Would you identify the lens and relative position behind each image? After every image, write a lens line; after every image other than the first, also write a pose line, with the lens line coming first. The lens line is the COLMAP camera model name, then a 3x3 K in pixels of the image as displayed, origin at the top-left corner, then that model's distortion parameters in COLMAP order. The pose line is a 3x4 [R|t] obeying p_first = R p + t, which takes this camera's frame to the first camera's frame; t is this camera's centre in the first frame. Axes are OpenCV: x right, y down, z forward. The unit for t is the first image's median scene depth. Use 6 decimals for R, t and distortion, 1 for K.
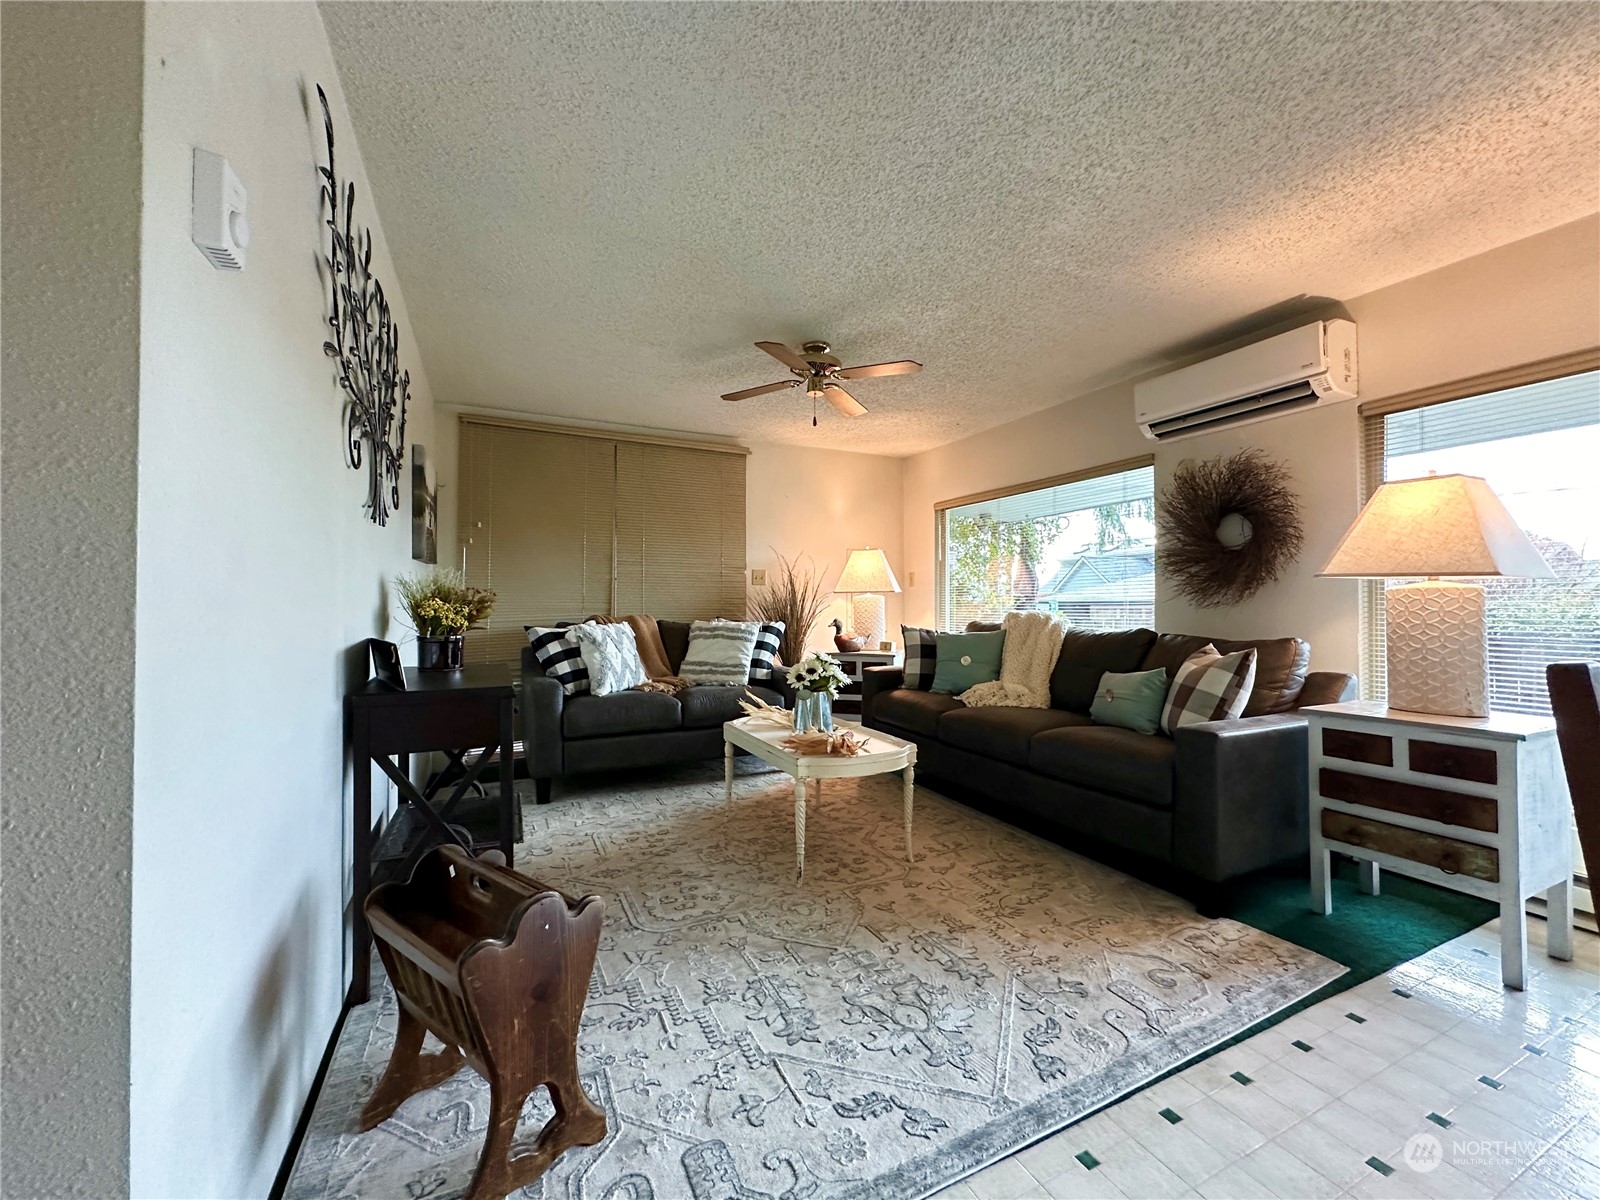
lens RADIAL K [[637.7, 0, 800.6], [0, 637.7, 597.3], [0, 0, 1]] dist [-0.004605, 0.001508]
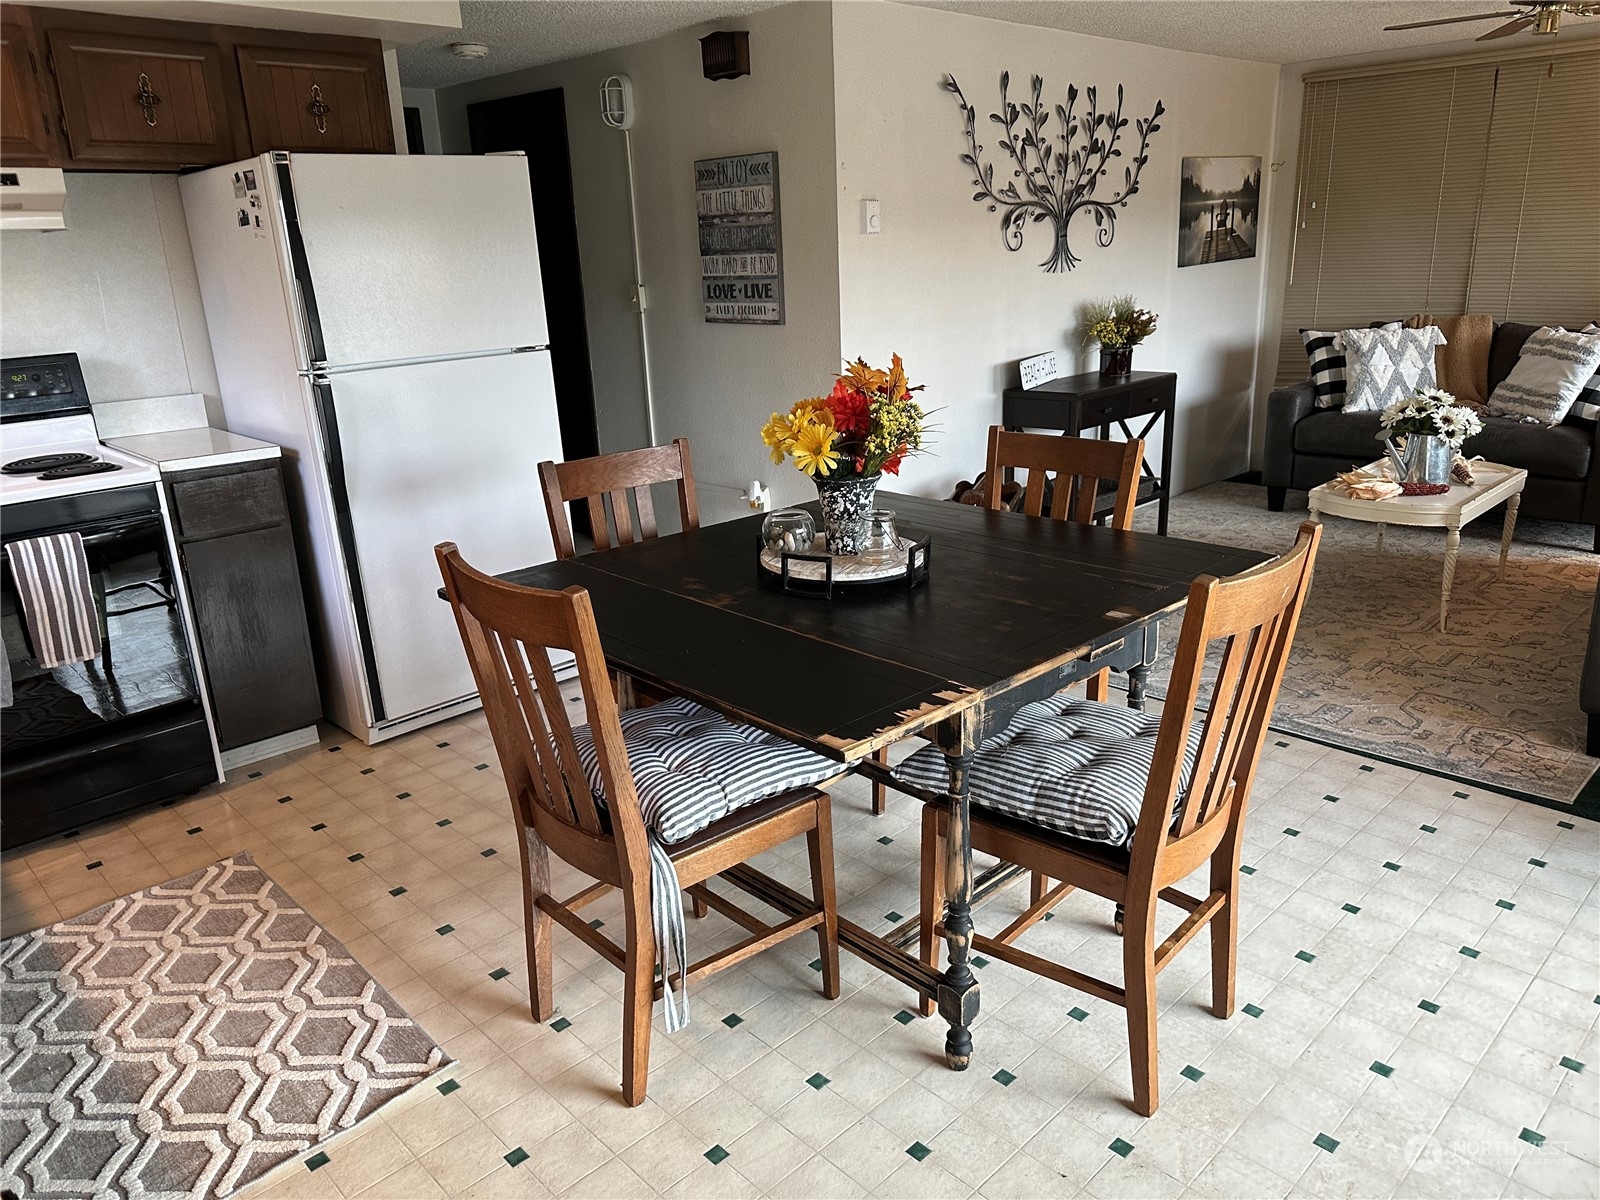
lens RADIAL K [[1126.1, 0, 799.3], [0, 1126.1, 591.7], [0, 0, 1]] dist [0.046538, -0.045676]
pose [[0.315550, 0.268888, -0.910015, 1.322478], [0.052735, 0.952561, 0.299746, -0.174455], [0.947442, -0.142575, 0.286401, -0.327763]]
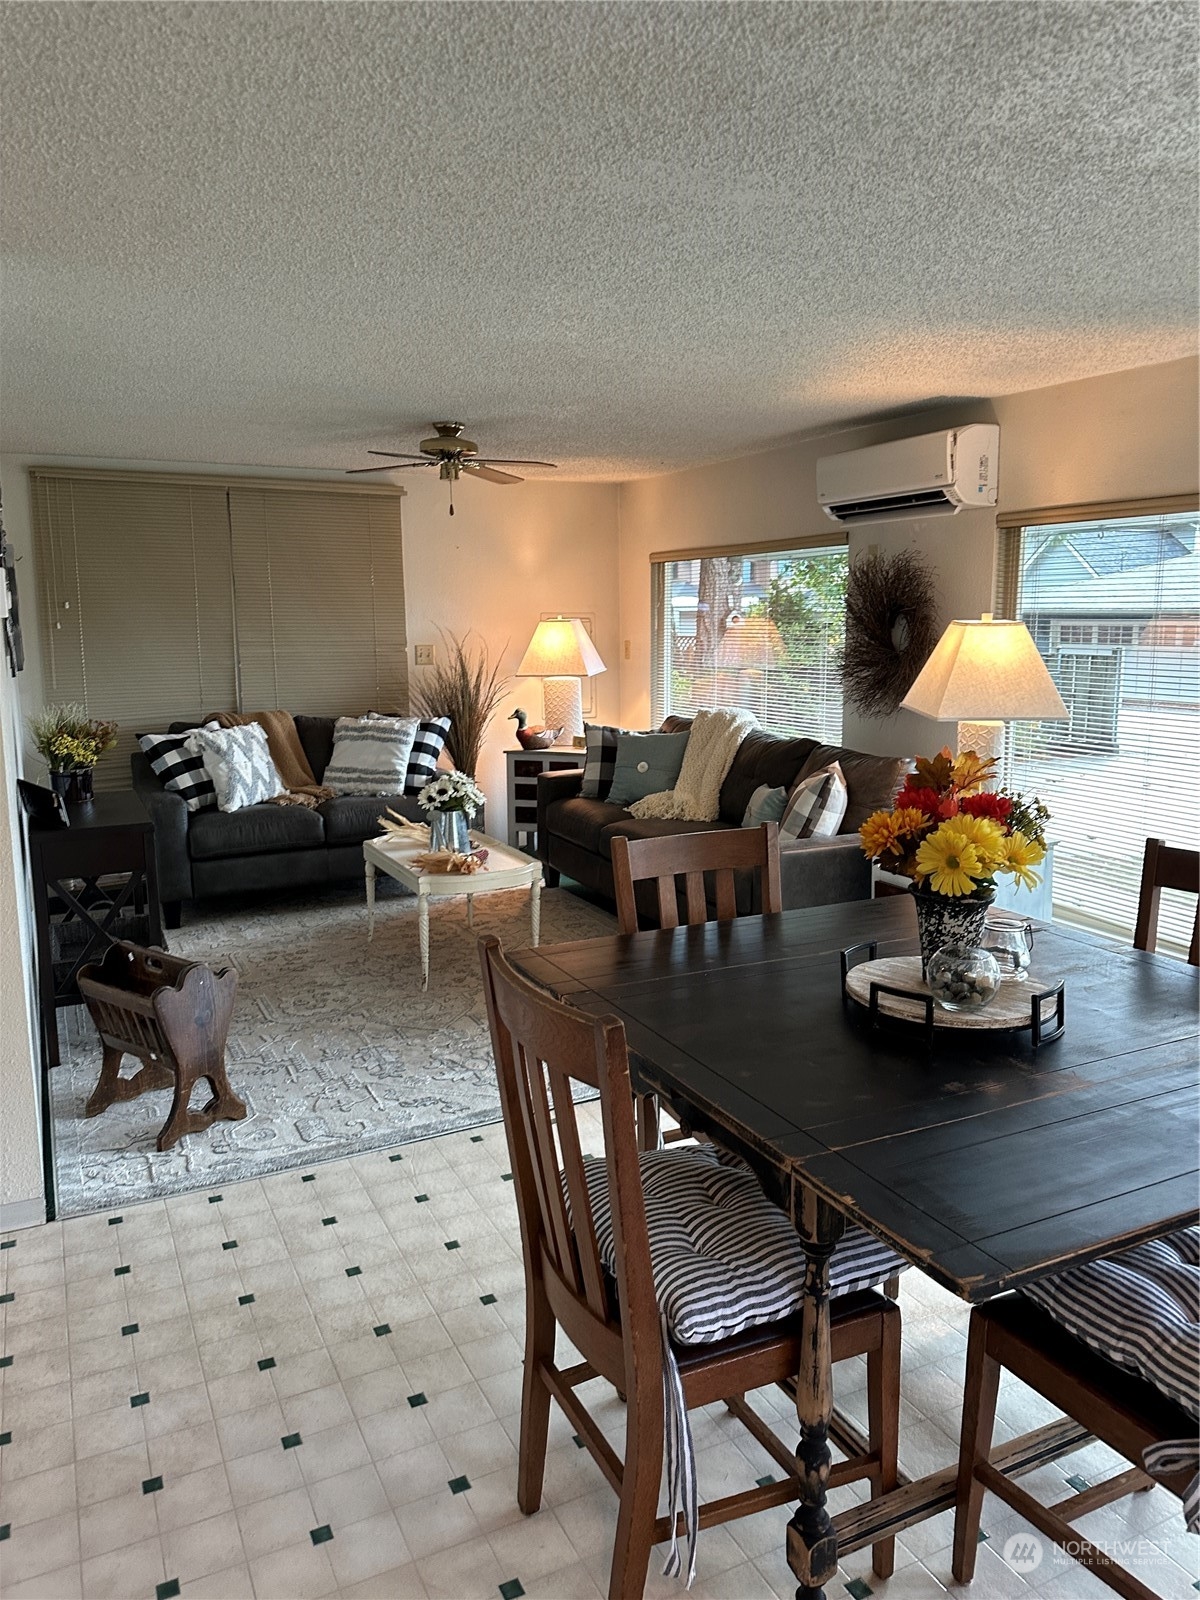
lens RADIAL K [[1126.1, 0, 612.0], [0, 1126.1, 787.9], [0, 0, 1]] dist [0.046538, -0.045676]
pose [[0.999737, -0.012031, 0.019536, 0.255658], [0.008524, 0.985311, 0.170559, -0.193503], [-0.021301, -0.170348, 0.985154, -0.761075]]
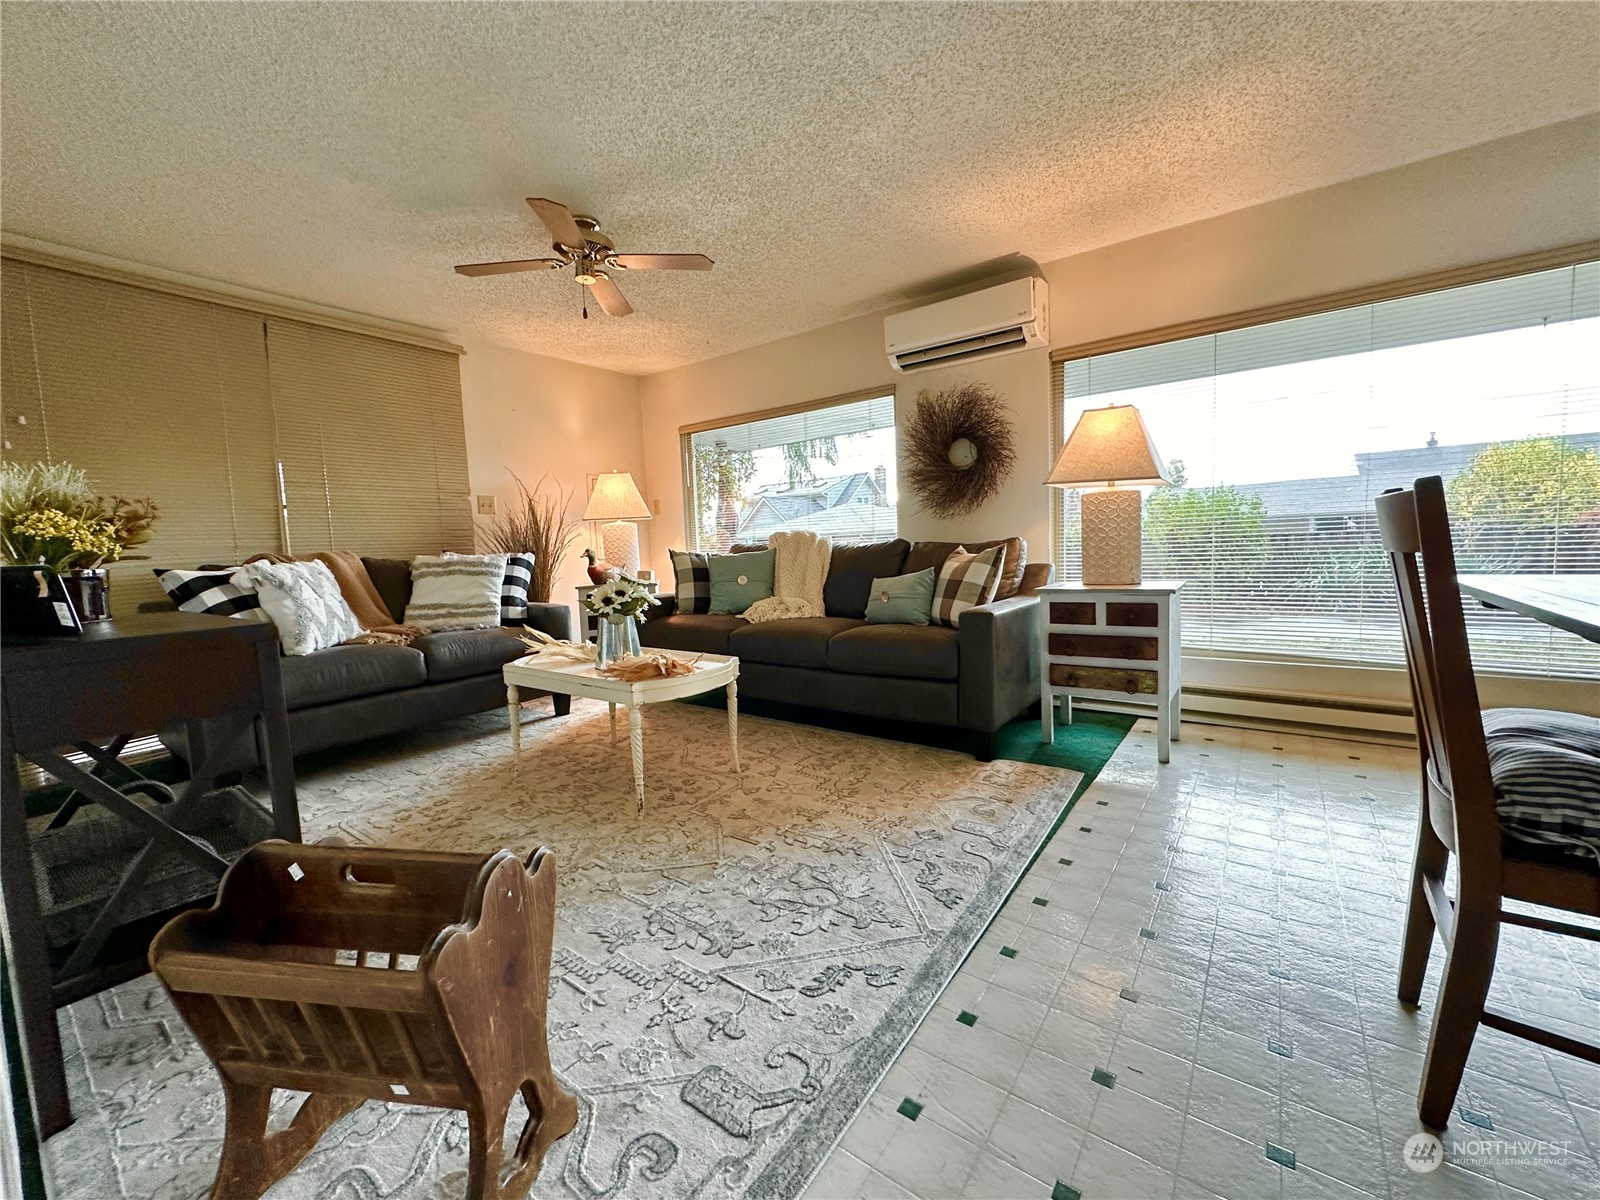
lens RADIAL K [[637.7, 0, 799.3], [0, 637.7, 598.4], [0, 0, 1]] dist [-0.004605, 0.001508]
pose [[0.884208, -0.075437, 0.460962, -0.181250], [0.033609, 0.994589, 0.098297, 0.043989], [-0.465883, -0.071422, 0.881959, 0.082035]]
